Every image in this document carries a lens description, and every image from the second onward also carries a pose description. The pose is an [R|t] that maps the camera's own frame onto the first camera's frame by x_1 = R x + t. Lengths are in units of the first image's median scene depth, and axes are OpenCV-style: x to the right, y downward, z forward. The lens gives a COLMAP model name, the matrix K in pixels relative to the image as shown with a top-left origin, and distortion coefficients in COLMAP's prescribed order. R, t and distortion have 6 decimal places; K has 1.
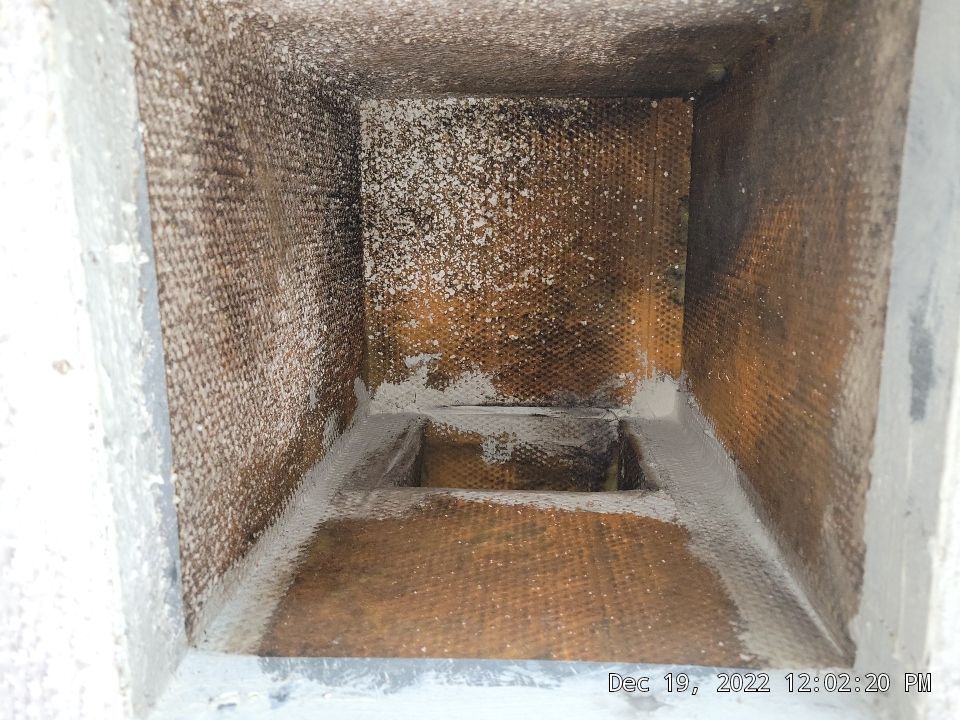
lens RADIAL K [[742.5, 0, 487.9], [0, 742.5, 361.6], [0, 0, 1]] dist [0.035769, -0.024837]
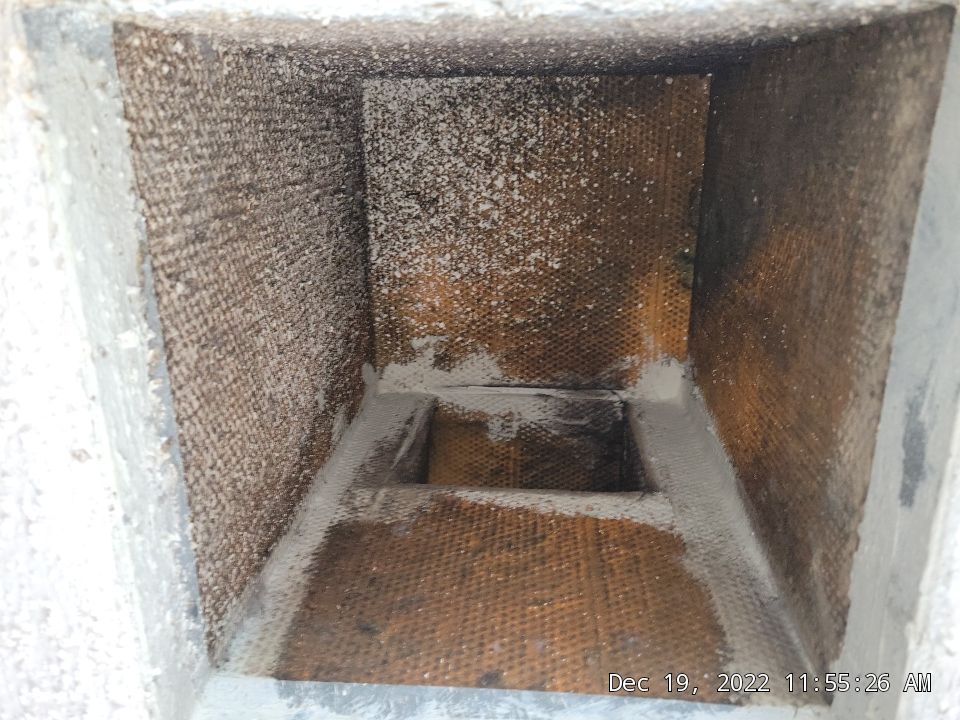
lens RADIAL K [[742.5, 0, 469.5], [0, 742.5, 368.4], [0, 0, 1]] dist [0.035769, -0.024837]
pose [[0.999090, 0.004851, -0.042370, 0.018316], [0.000820, 0.991141, 0.132808, -0.185169], [0.042639, -0.132722, 0.990236, -0.005791]]
